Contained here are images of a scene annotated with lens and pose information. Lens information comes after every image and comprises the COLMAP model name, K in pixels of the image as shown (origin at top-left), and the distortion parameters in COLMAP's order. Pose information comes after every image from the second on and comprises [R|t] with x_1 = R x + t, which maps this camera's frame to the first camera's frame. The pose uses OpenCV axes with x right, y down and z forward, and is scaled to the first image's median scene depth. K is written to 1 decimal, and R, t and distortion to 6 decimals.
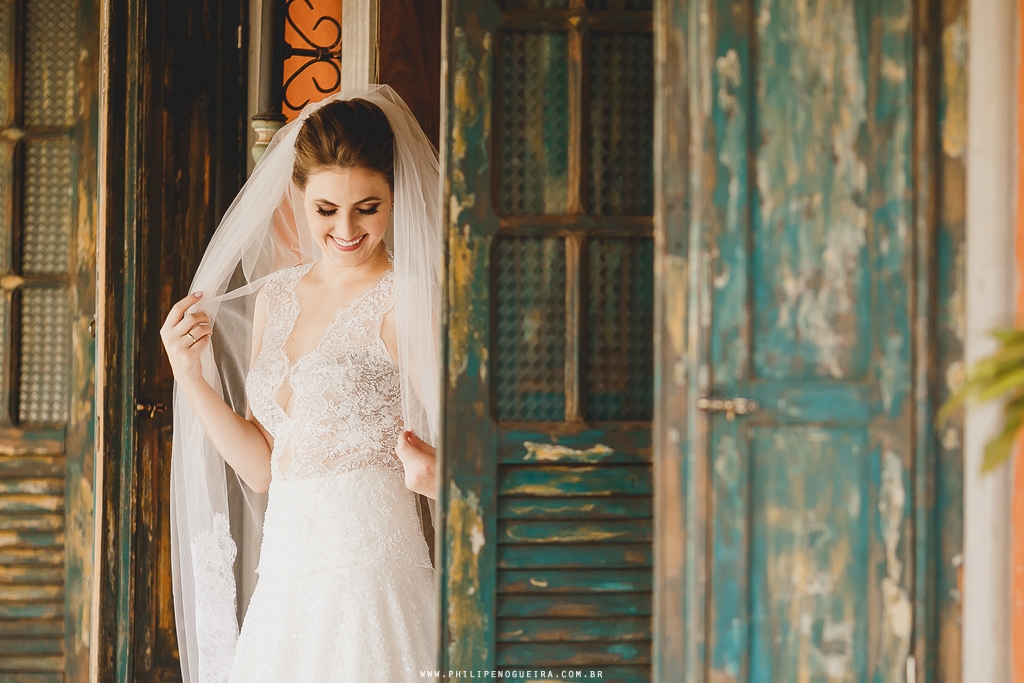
lens RADIAL K [[3992.9, 0, 511.9], [0, 3992.9, 340.8], [0, 0, 1]] dist [0.245650, 0.000000]
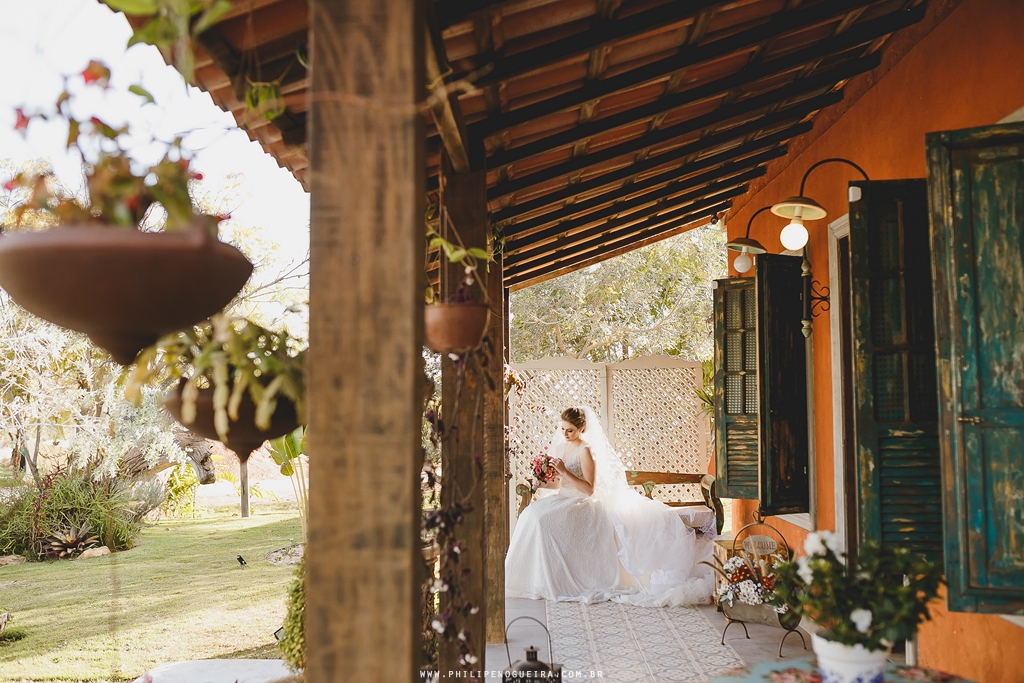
lens RADIAL K [[1032.4, 0, 511.9], [0, 1032.4, 345.7], [0, 0, 1]] dist [0.022510, 0.000000]
pose [[0.935118, -0.042454, -0.351784, 0.016309], [0.027797, 0.998526, -0.046612, -0.006584], [0.353244, 0.033809, 0.934920, 0.304078]]
